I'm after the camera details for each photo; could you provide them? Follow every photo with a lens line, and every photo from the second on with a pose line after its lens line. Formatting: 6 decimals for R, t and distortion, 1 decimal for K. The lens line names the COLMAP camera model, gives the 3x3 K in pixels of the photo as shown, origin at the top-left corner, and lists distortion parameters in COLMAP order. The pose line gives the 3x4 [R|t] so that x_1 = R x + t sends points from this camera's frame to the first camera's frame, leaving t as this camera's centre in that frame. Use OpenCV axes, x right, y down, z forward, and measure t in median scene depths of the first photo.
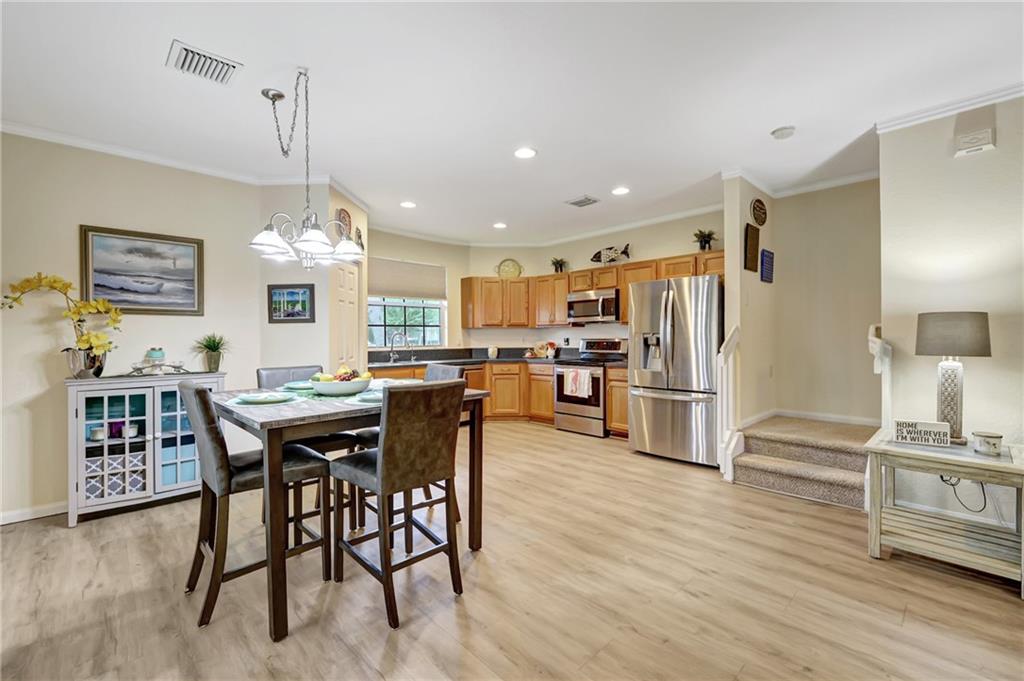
lens RADIAL K [[432.4, 0, 515.8], [0, 432.4, 339.4], [0, 0, 1]] dist [0.001869, -0.000050]
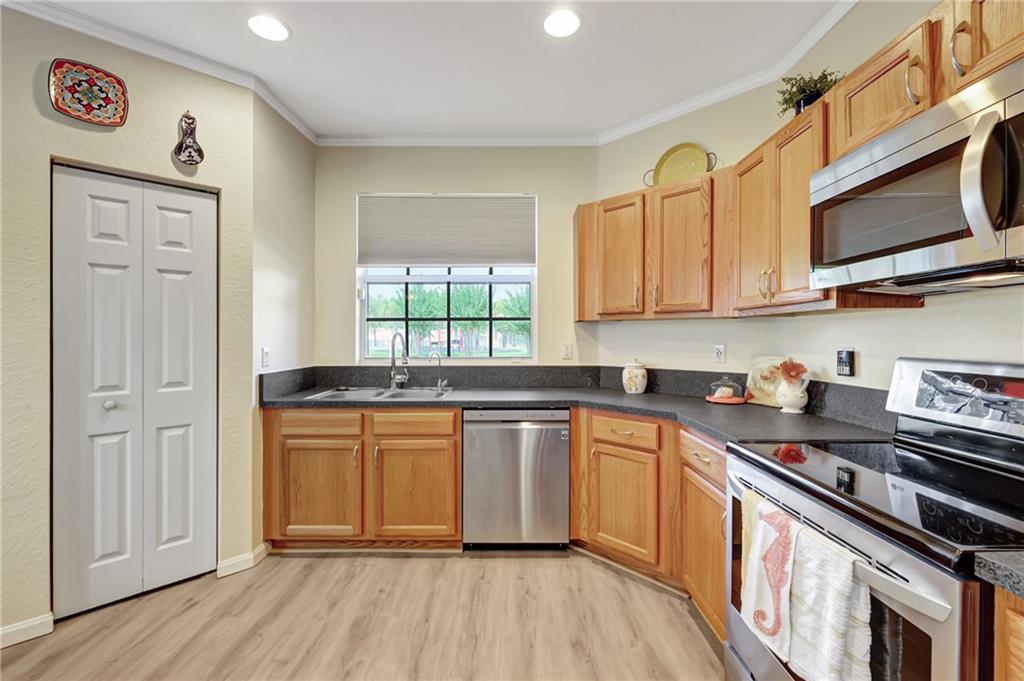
lens RADIAL K [[432.4, 0, 510.7], [0, 432.4, 336.3], [0, 0, 1]] dist [0.001869, -0.000050]
pose [[0.710770, 0.006550, -0.703394, 0.159901], [-0.008286, 0.999965, 0.000939, -0.010770], [0.703376, 0.005160, 0.710799, 0.648925]]
